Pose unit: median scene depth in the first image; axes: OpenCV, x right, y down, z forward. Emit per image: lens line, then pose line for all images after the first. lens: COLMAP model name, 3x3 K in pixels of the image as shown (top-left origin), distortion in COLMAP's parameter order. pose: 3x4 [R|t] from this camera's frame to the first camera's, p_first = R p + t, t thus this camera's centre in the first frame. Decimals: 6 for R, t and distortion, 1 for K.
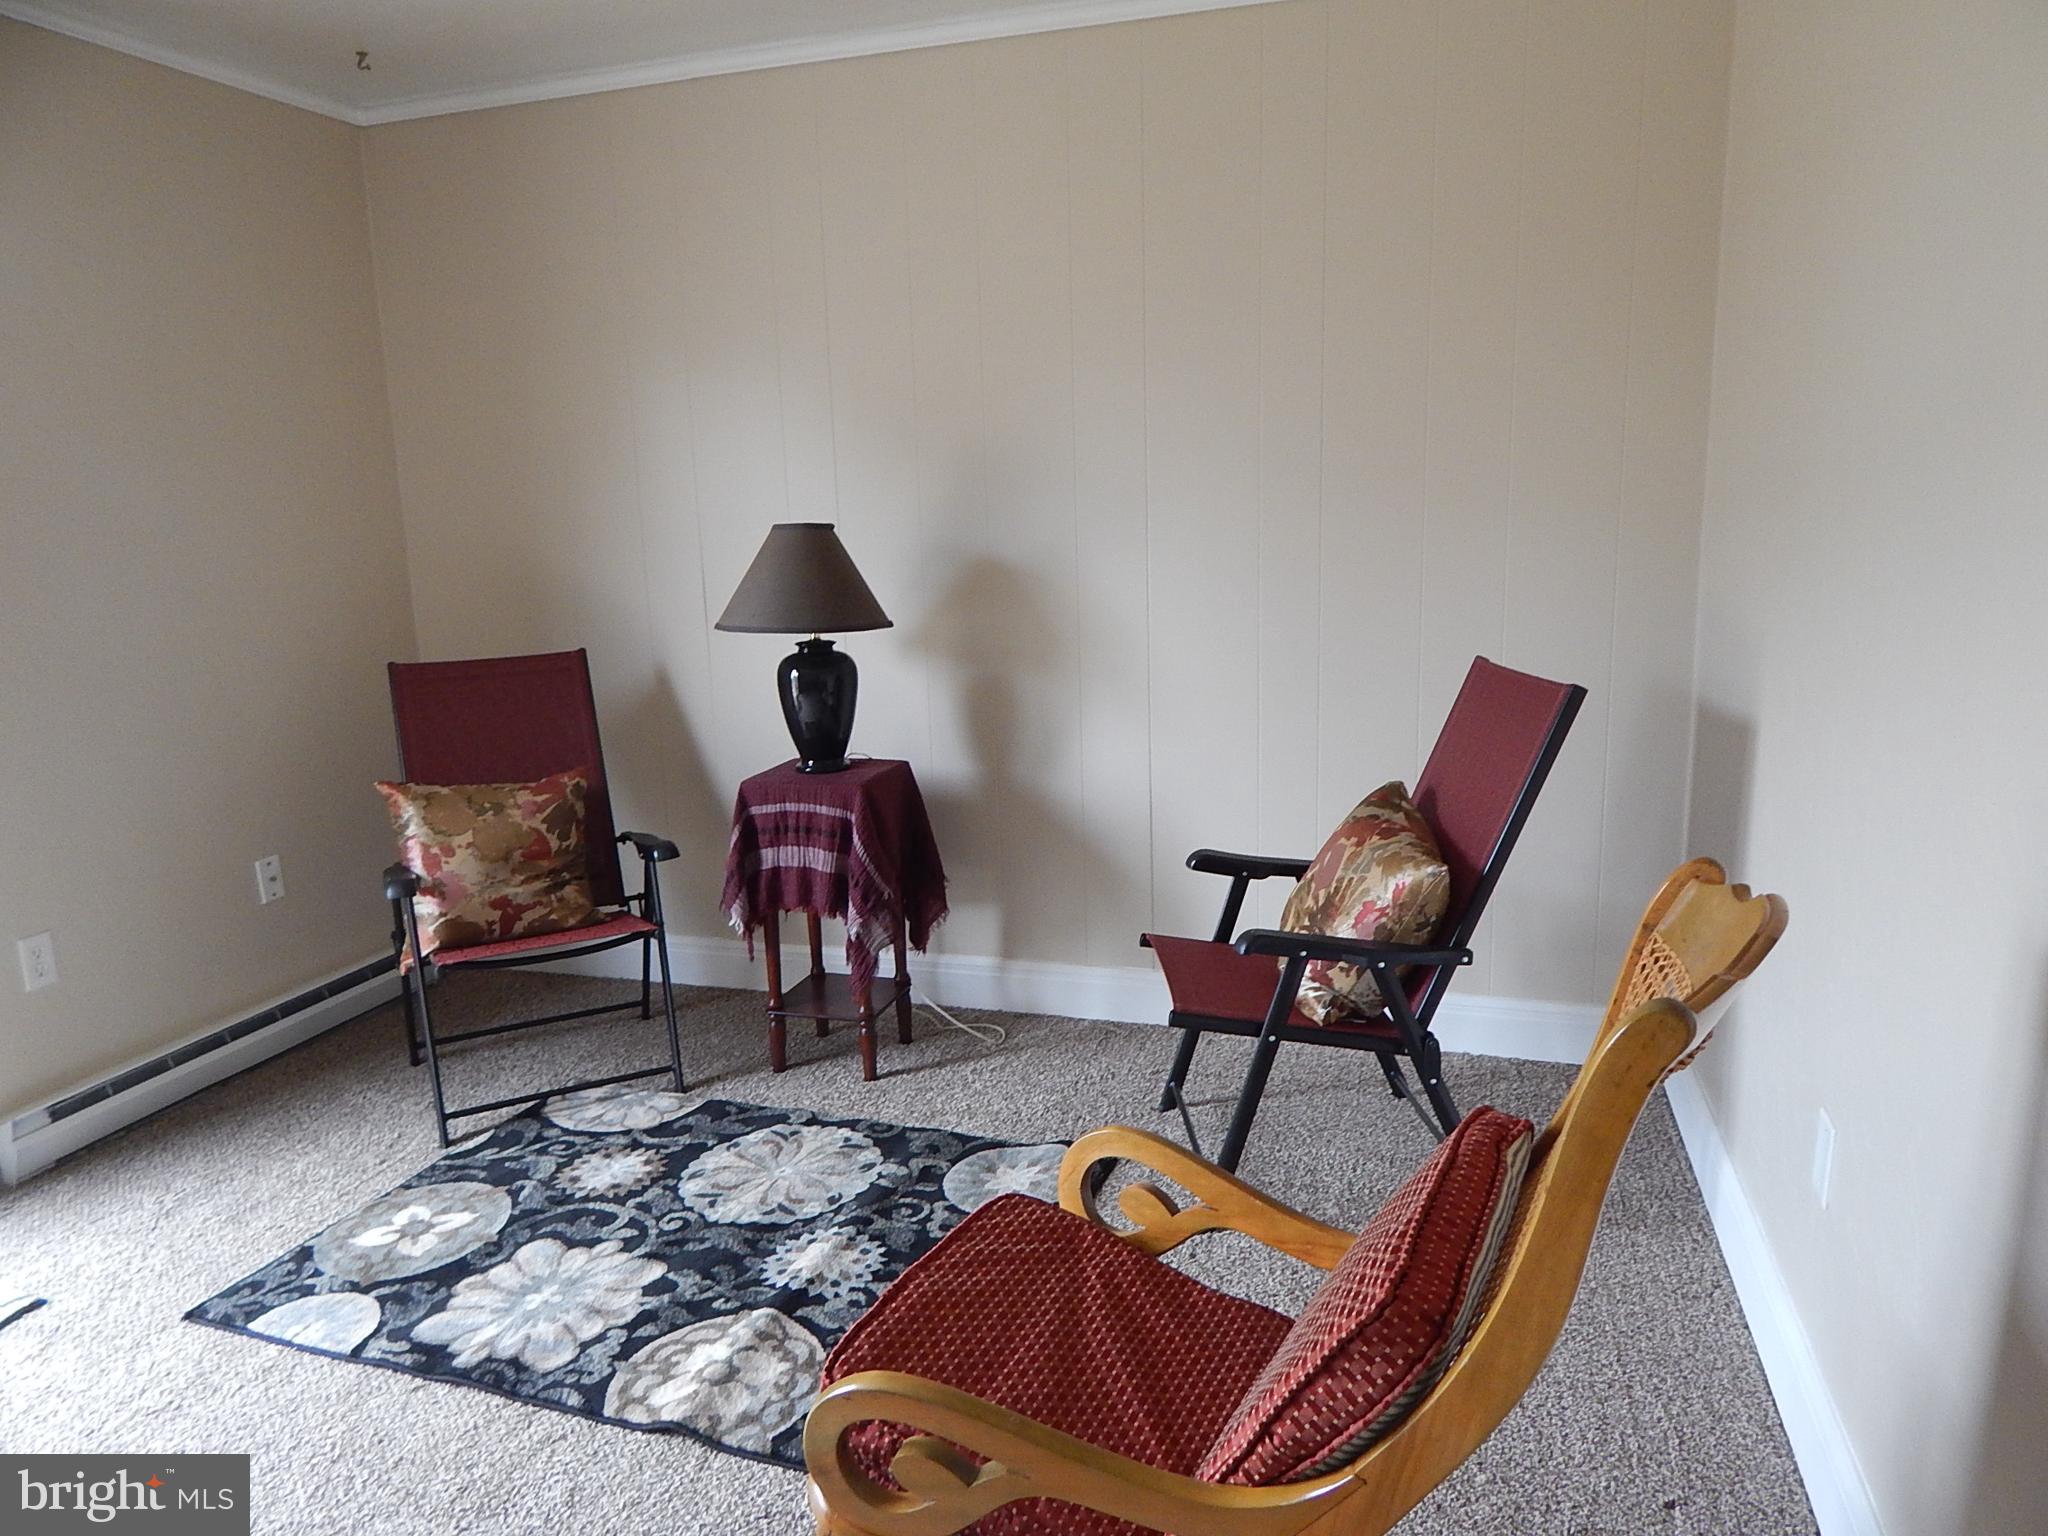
lens RADIAL K [[1387.5, 0, 1035.5], [0, 1387.5, 773.4], [0, 0, 1]] dist [0.036164, -0.021979]
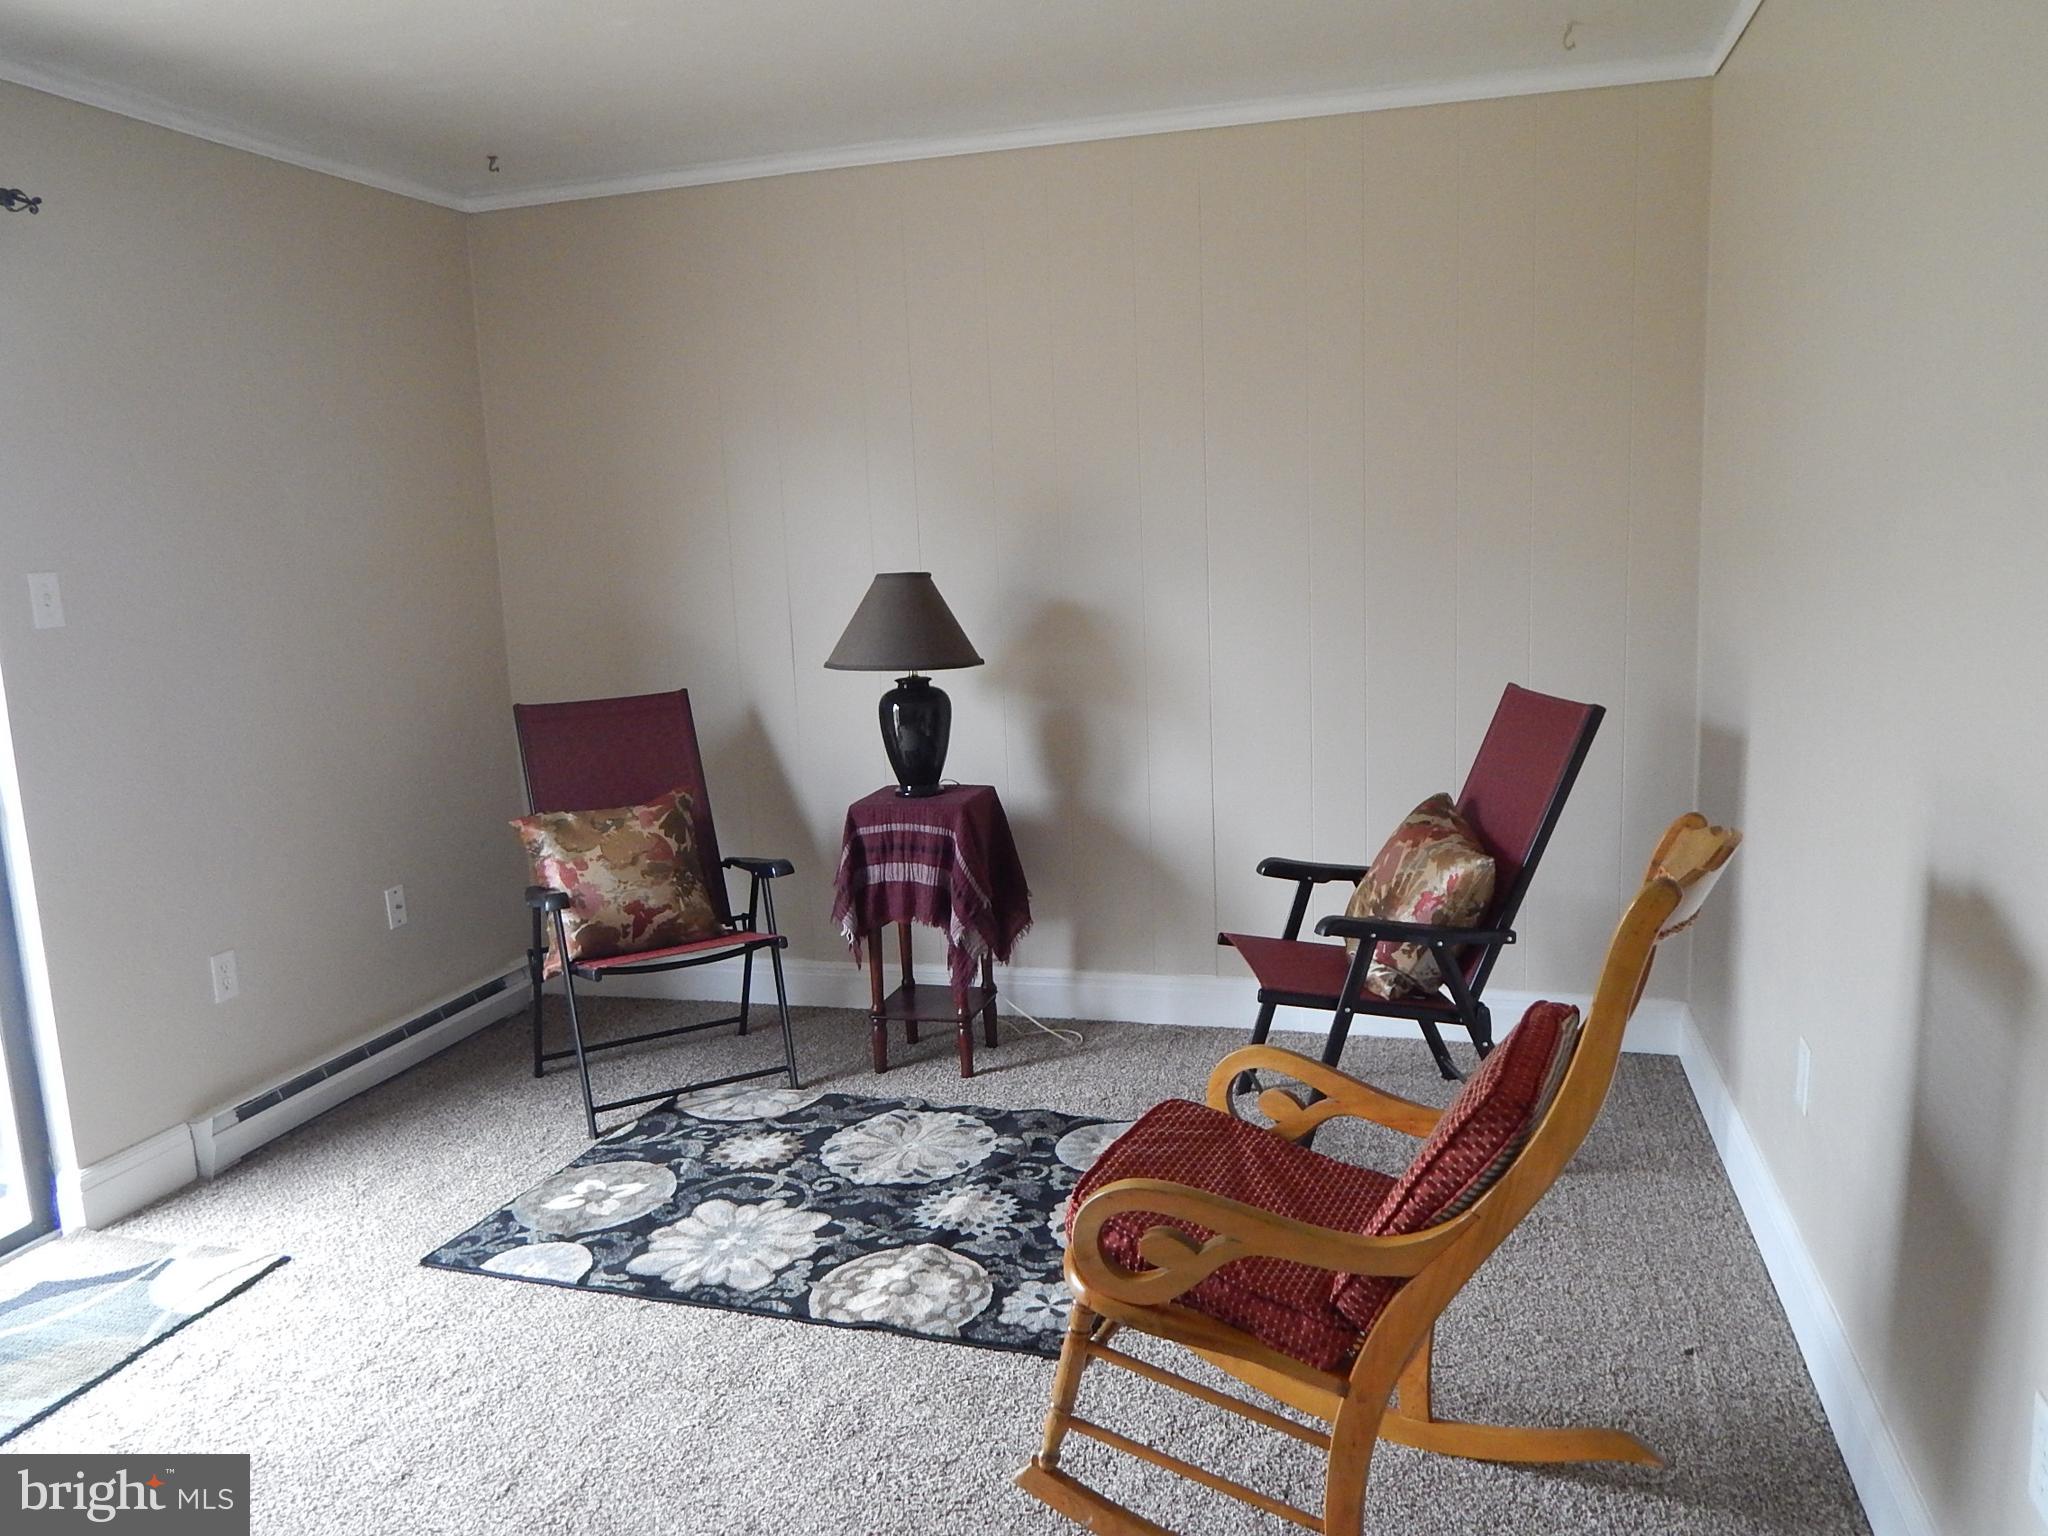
lens RADIAL K [[1524.9, 0, 1024.0], [0, 1524.9, 768.0], [0, 0, 1]] dist [-0.002425, 0.001063]
pose [[0.999782, -0.014791, 0.014712, -0.109177], [0.015367, 0.999088, -0.039833, 0.032235], [-0.014109, 0.040050, 0.999098, -0.262863]]
